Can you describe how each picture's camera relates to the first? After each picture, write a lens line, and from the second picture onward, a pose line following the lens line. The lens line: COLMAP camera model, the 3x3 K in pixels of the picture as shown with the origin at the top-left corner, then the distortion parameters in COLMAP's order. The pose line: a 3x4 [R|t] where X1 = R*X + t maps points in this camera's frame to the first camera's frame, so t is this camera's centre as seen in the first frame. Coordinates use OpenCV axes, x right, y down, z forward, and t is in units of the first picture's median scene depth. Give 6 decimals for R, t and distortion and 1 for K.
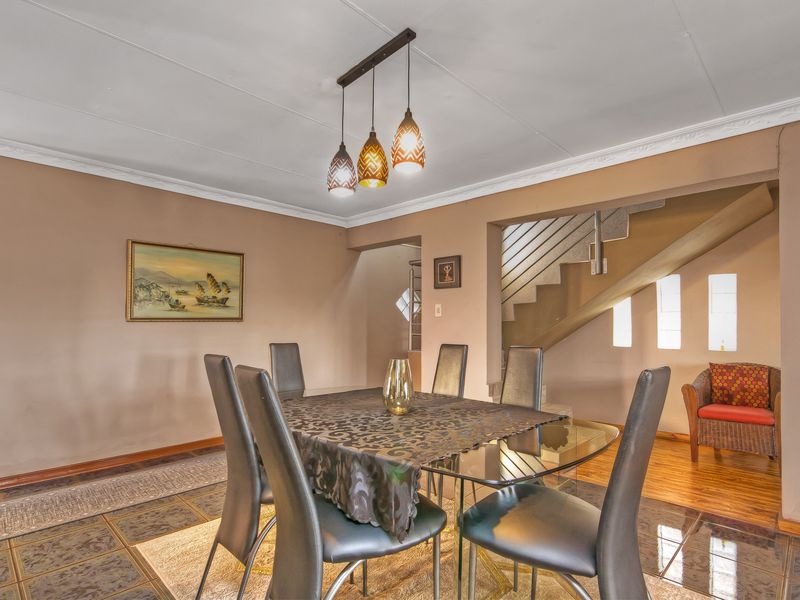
lens RADIAL K [[423.8, 0, 414.7], [0, 423.8, 315.2], [0, 0, 1]] dist [0.005803, -0.000373]
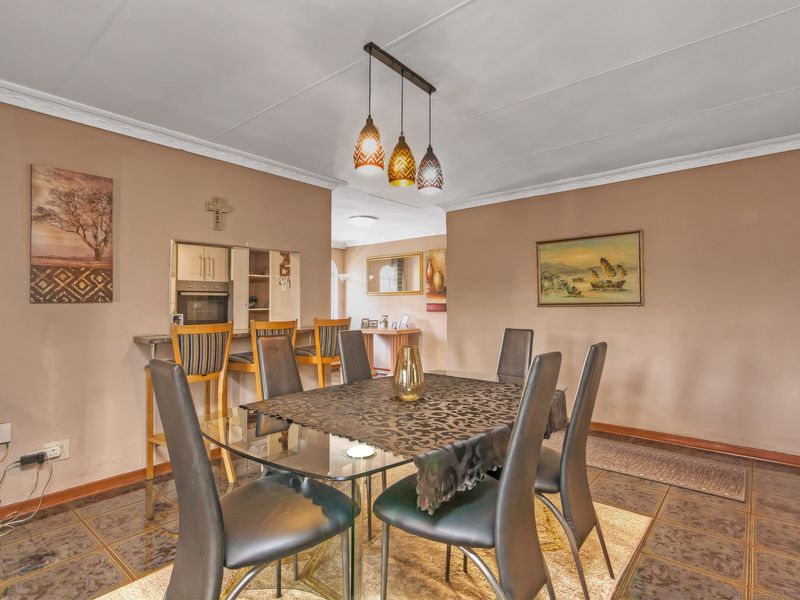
lens RADIAL K [[423.8, 0, 401.6], [0, 423.8, 301.5], [0, 0, 1]] dist [0.005803, -0.000373]
pose [[0.052950, -0.011689, -0.998529, 0.494298], [0.027683, 0.999564, -0.010233, 0.000815], [0.998213, -0.027100, 0.053251, 0.469105]]
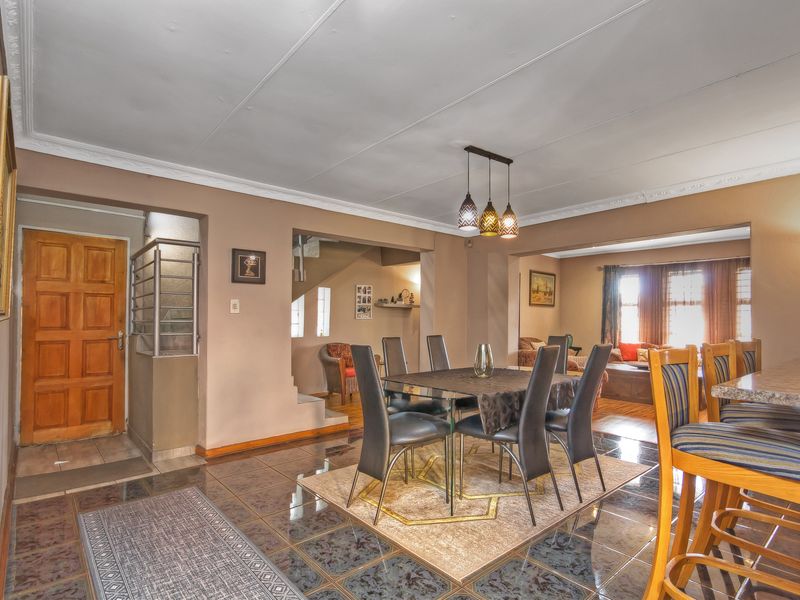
lens RADIAL K [[423.8, 0, 398.8], [0, 423.8, 306.1], [0, 0, 1]] dist [0.005803, -0.000373]
pose [[0.101423, 0.022488, 0.994589, -0.869820], [-0.021461, 0.999561, -0.020412, -0.001071], [-0.994612, -0.019275, 0.101861, 0.604167]]
